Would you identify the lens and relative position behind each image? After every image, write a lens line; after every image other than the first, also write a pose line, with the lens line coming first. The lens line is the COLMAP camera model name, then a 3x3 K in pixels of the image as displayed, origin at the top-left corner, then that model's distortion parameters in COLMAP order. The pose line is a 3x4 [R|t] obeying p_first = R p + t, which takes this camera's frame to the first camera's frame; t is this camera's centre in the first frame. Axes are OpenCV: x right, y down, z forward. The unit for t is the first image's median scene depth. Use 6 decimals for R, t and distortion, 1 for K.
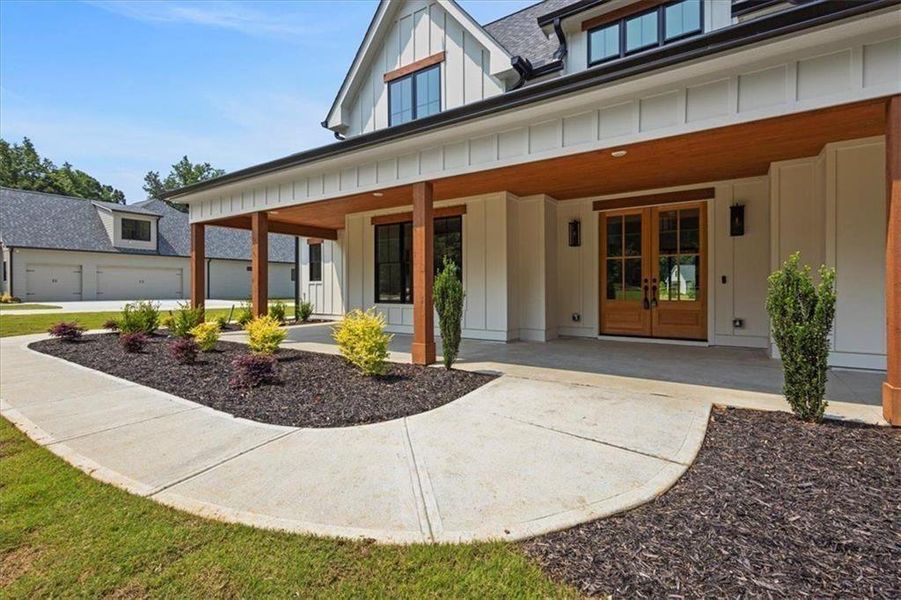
lens RADIAL K [[417.0, 0, 450.5], [0, 417.0, 300.0], [0, 0, 1]] dist [0.000217, 0.000024]
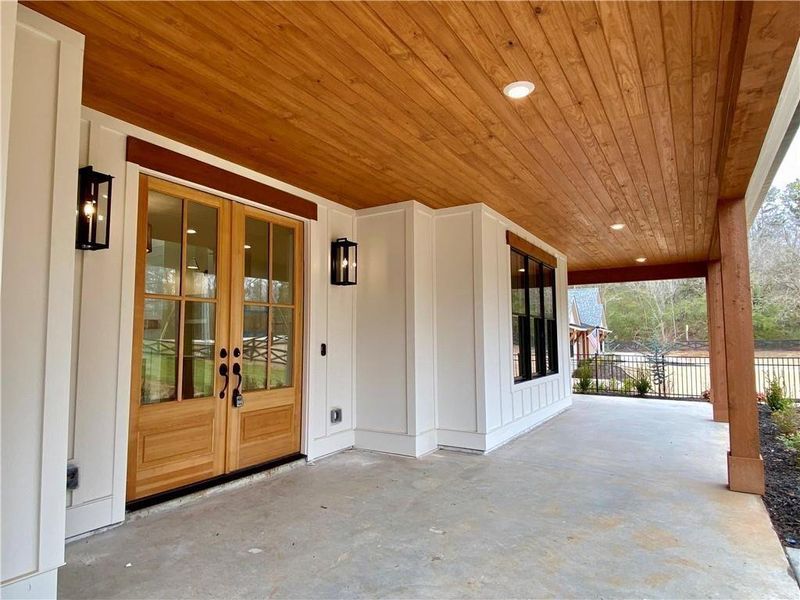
lens RADIAL K [[474.5, 0, 400.0], [0, 474.5, 300.0], [0, 0, 1]] dist [0.001663, 0.000064]
pose [[-0.057579, 0.081979, 0.994969, -0.075552], [0.031709, 0.996270, -0.080251, -0.058424], [-0.997837, 0.026929, -0.059964, 0.865650]]
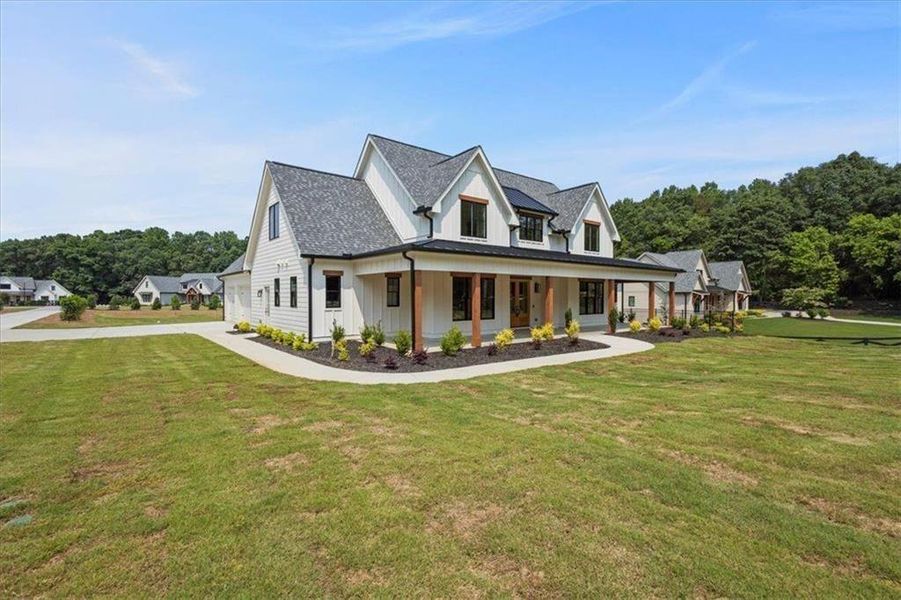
lens RADIAL K [[417.0, 0, 450.5], [0, 417.0, 300.0], [0, 0, 1]] dist [0.000217, 0.000024]
pose [[0.274935, -0.007490, 0.961434, -2.382675], [0.024480, 0.999700, 0.000787, -0.105944], [-0.961151, 0.023320, 0.275036, 0.686706]]
